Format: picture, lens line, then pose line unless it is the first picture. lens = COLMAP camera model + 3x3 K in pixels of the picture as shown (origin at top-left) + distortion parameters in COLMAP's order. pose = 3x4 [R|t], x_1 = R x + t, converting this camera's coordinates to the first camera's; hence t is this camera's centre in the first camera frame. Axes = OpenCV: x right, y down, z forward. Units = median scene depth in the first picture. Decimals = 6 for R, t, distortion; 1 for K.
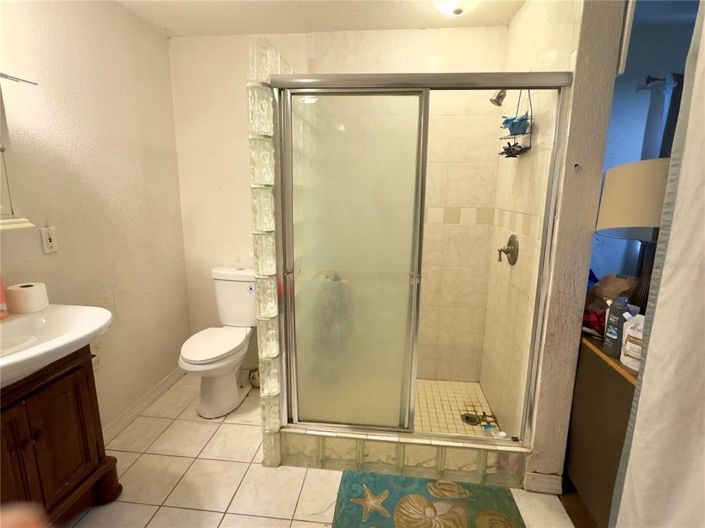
lens RADIAL K [[363.6, 0, 351.6], [0, 363.6, 261.6], [0, 0, 1]] dist [-0.004705, 0.000415]
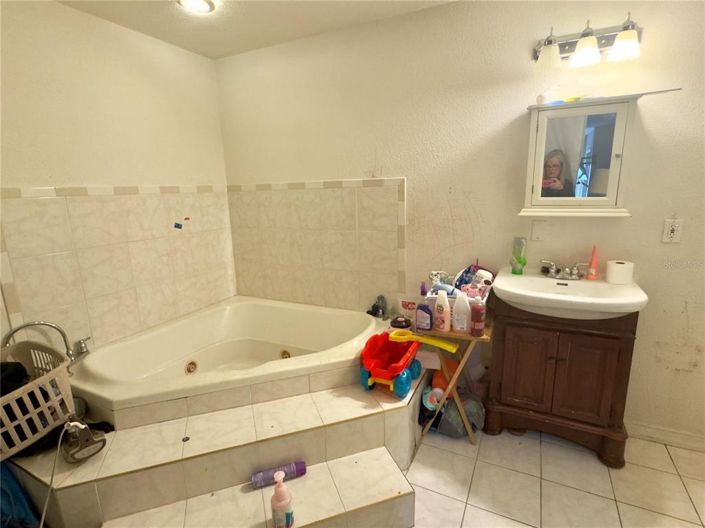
lens RADIAL K [[363.6, 0, 351.5], [0, 363.6, 264.6], [0, 0, 1]] dist [-0.004705, 0.000415]
pose [[-0.346198, 0.216770, -0.912775, 0.565386], [-0.151093, 0.947356, 0.282289, -0.138603], [0.925915, 0.235641, -0.295220, 0.506589]]
